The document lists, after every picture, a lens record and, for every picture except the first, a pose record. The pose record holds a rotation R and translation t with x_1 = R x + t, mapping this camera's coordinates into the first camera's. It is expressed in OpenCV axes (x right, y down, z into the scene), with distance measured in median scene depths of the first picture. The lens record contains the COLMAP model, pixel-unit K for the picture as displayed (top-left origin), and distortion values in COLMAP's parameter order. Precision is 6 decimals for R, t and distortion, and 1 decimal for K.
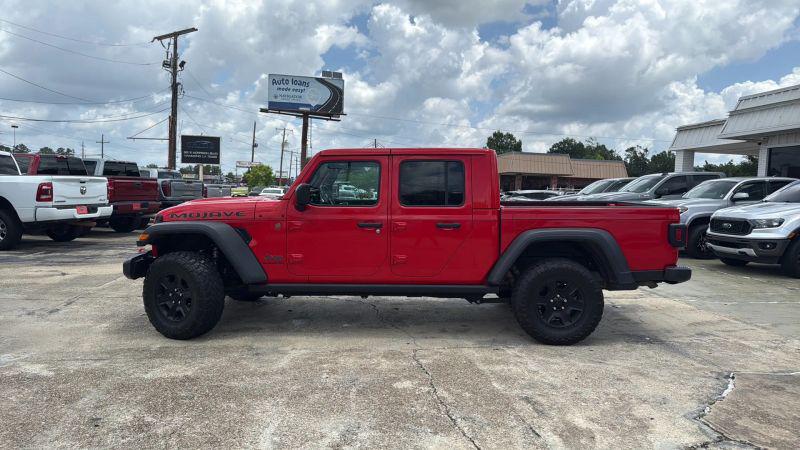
lens RADIAL K [[535.2, 0, 411.8], [0, 535.2, 227.2], [0, 0, 1]] dist [0.063834, -0.088962]
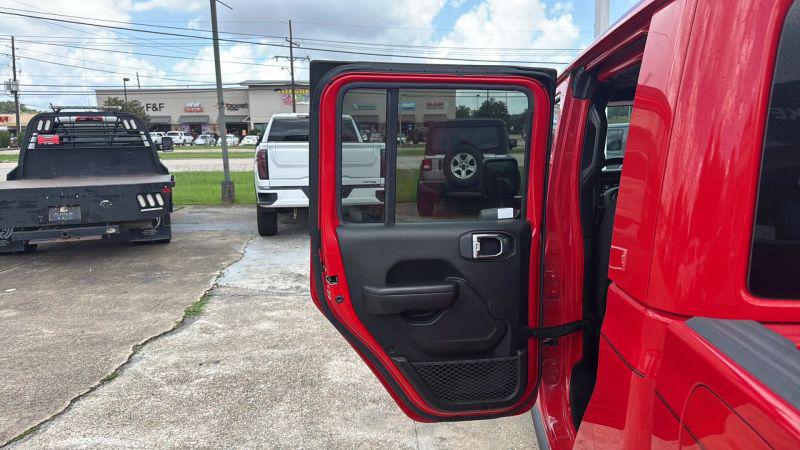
lens RADIAL K [[539.6, 0, 400.0], [0, 539.6, 225.0], [0, 0, 1]] dist [0.027171, -0.035705]
pose [[-0.100168, 0.124427, -0.987160, 0.150333], [-0.056498, 0.989838, 0.130498, -0.036041], [0.993365, 0.068844, -0.092120, 0.429366]]
